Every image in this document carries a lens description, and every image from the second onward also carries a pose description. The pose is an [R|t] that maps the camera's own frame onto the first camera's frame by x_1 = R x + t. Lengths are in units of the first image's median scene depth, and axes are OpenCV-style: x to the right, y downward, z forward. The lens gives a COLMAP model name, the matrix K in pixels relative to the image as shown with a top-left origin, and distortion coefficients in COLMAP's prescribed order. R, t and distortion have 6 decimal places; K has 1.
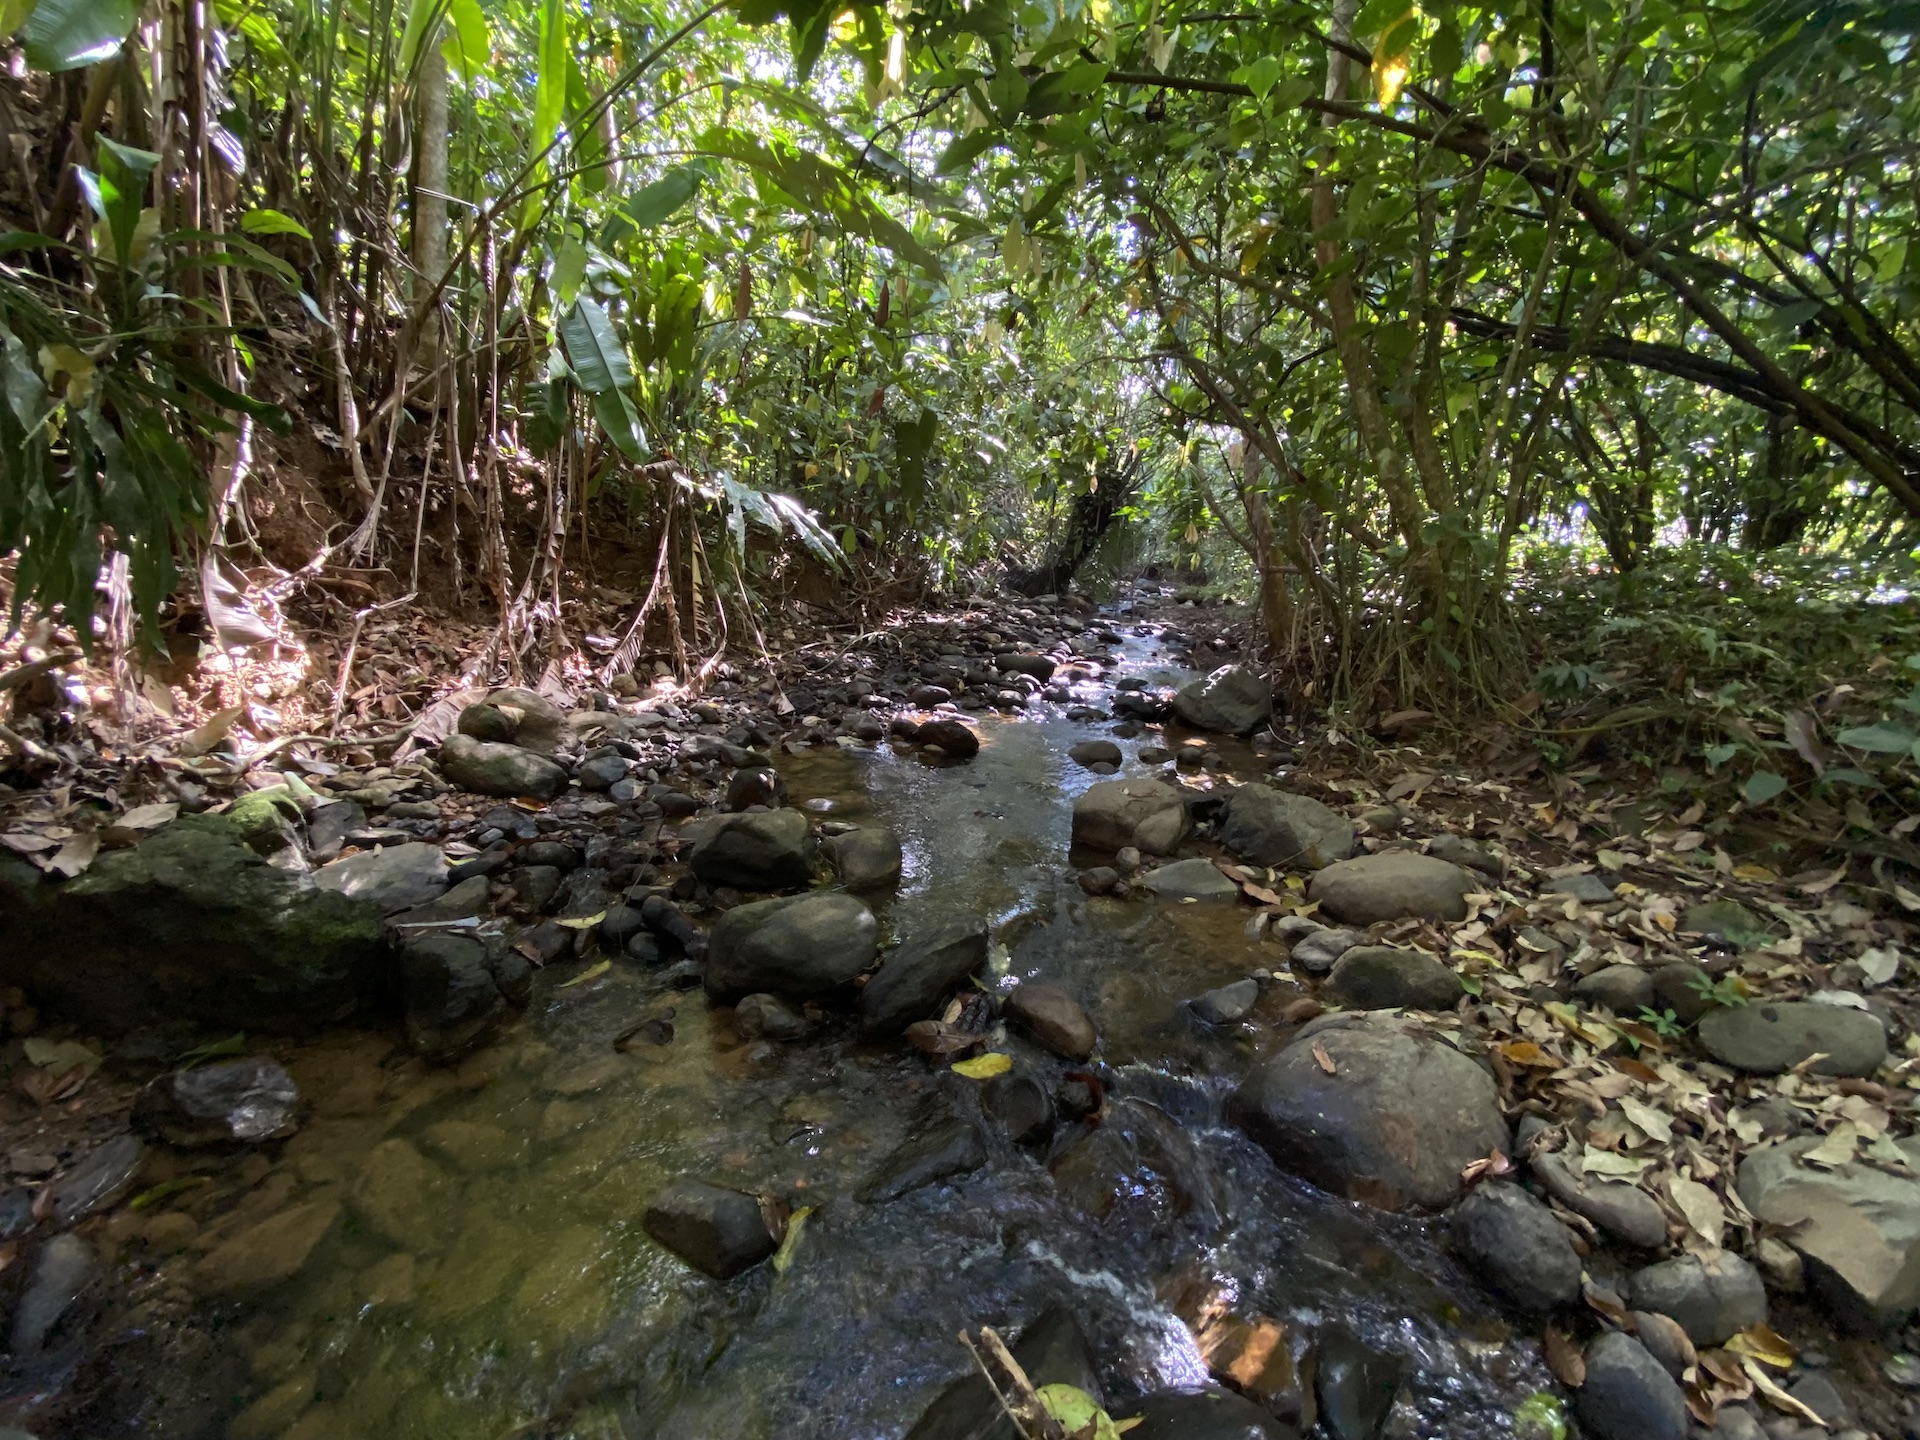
lens RADIAL K [[773.2, 0, 931.7], [0, 773.2, 718.3], [0, 0, 1]] dist [0.045402, -0.034414]
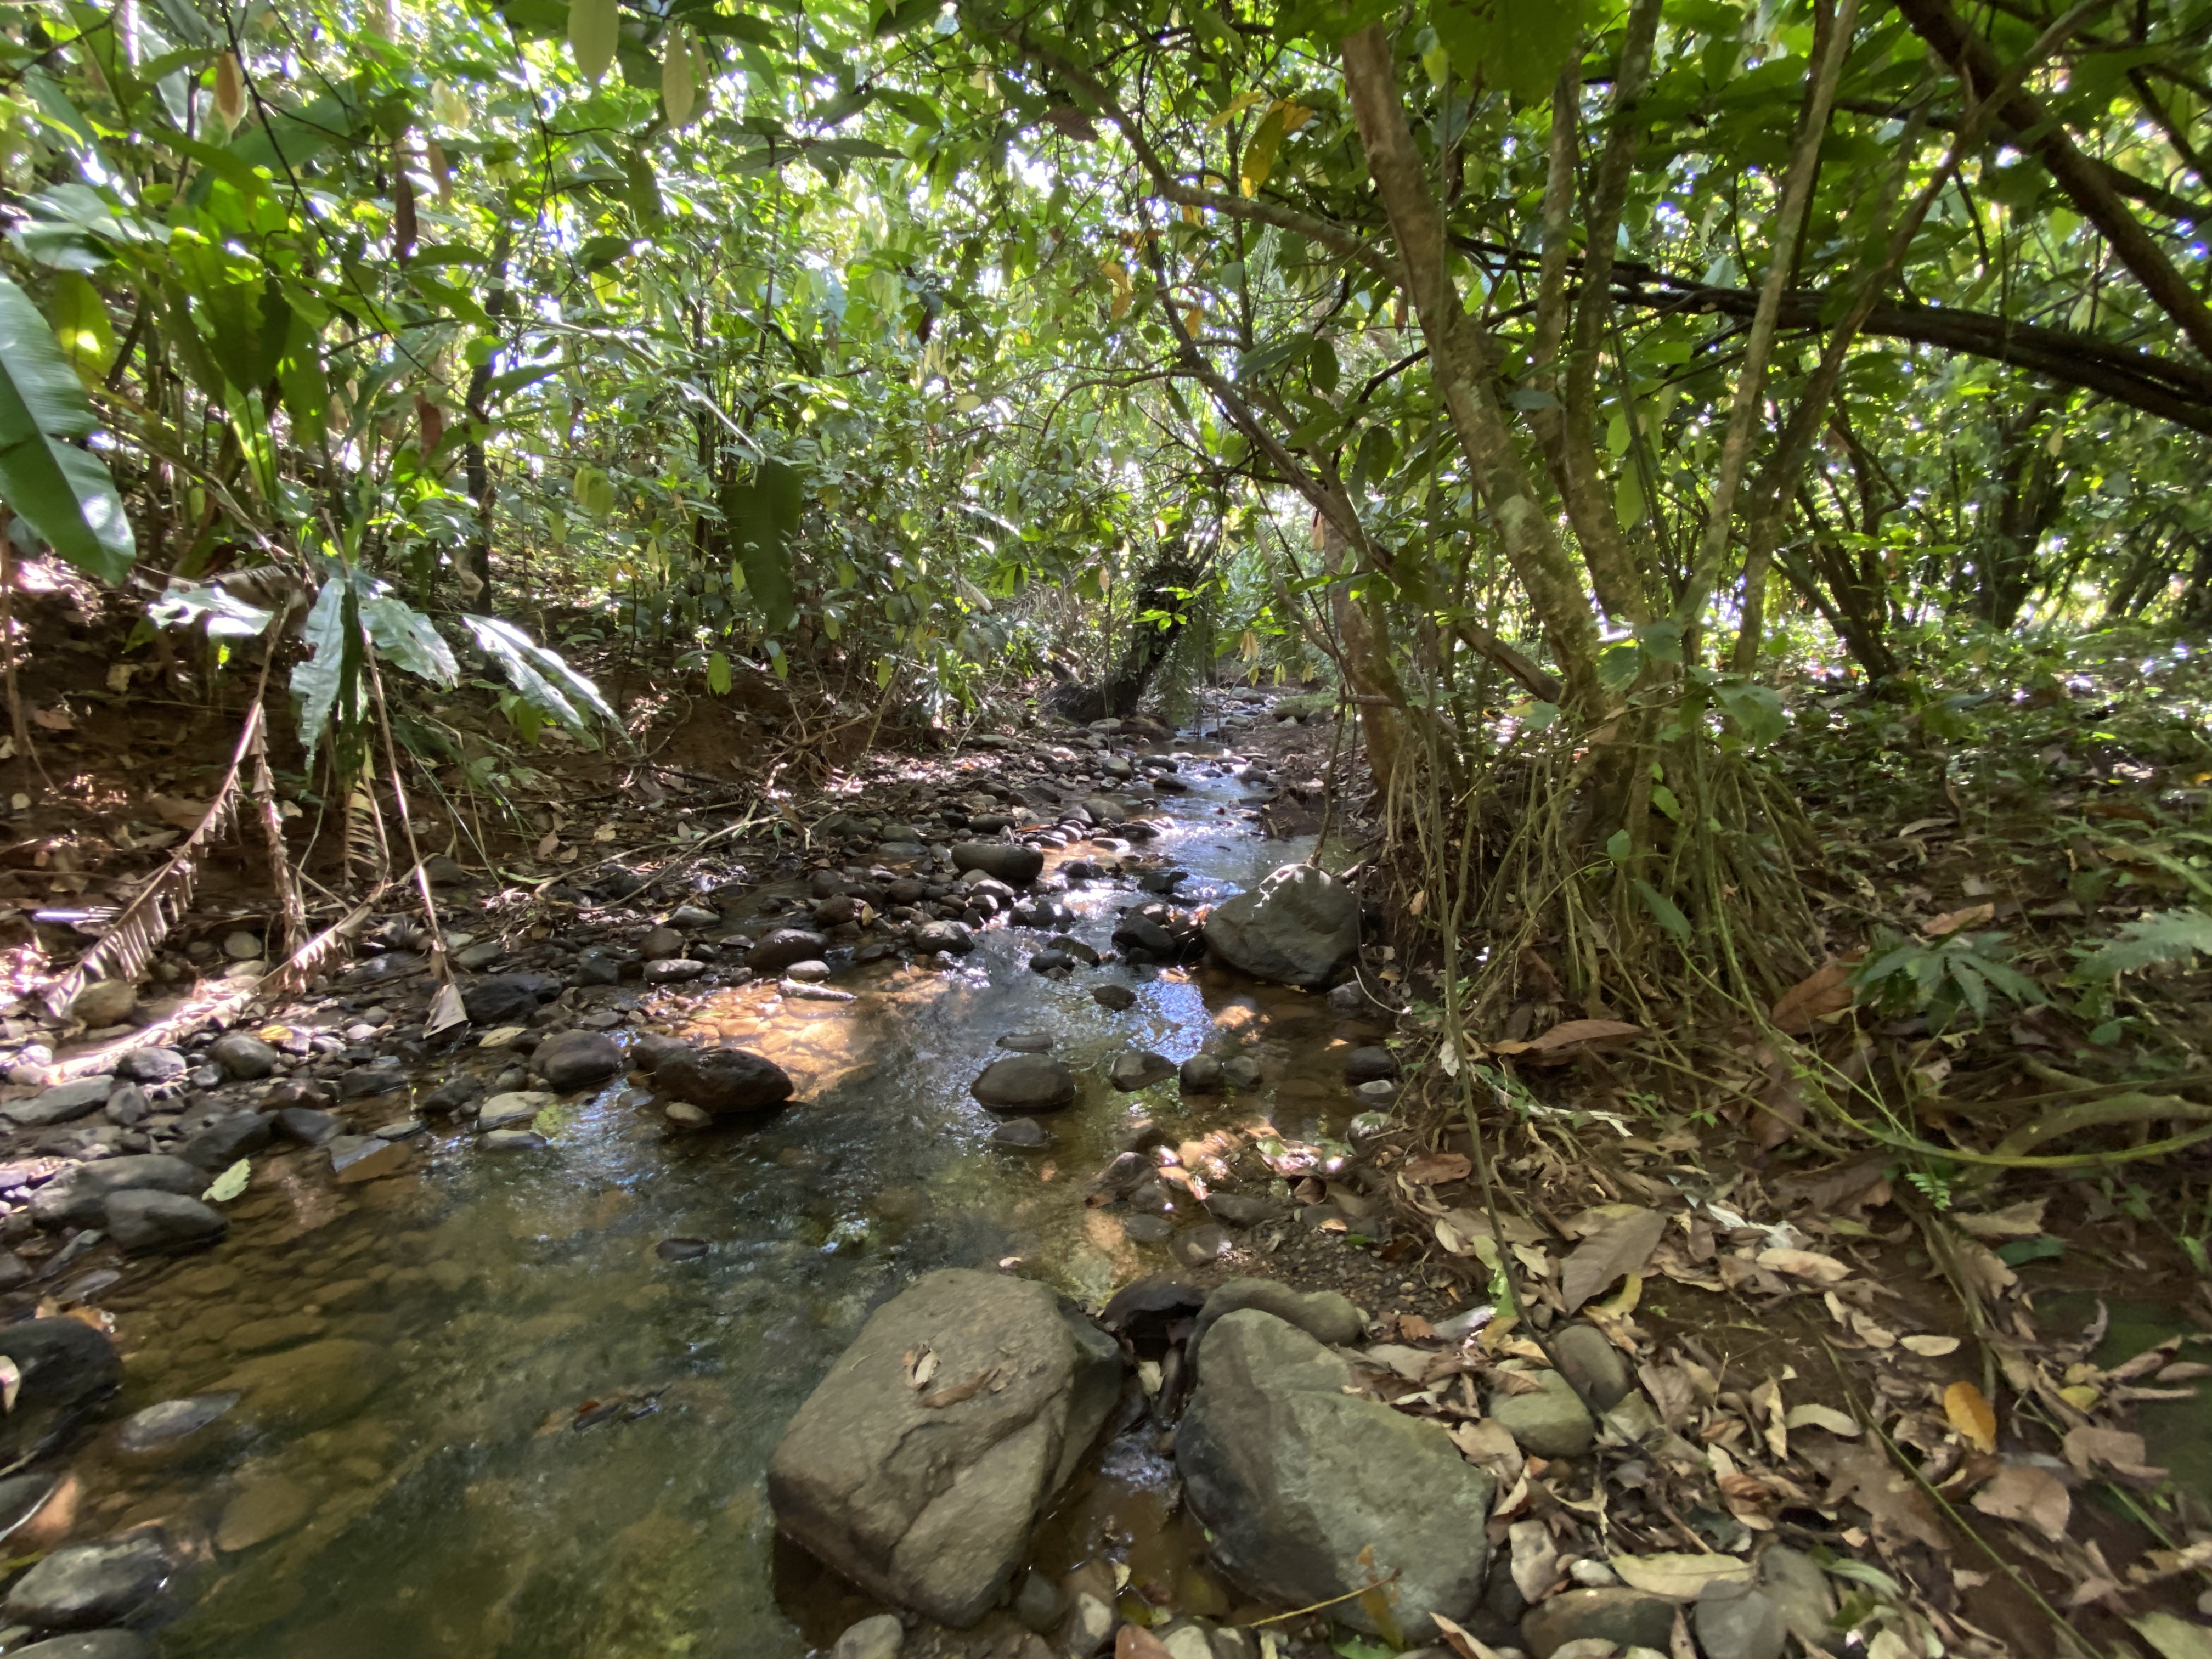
lens RADIAL K [[890.8, 0, 1073.4], [0, 890.8, 827.6], [0, 0, 1]] dist [0.045402, -0.034414]
pose [[0.997698, -0.049144, 0.046738, 0.150981], [0.050114, 0.998547, -0.019797, -0.077533], [-0.045698, 0.022094, 0.998711, 0.255849]]
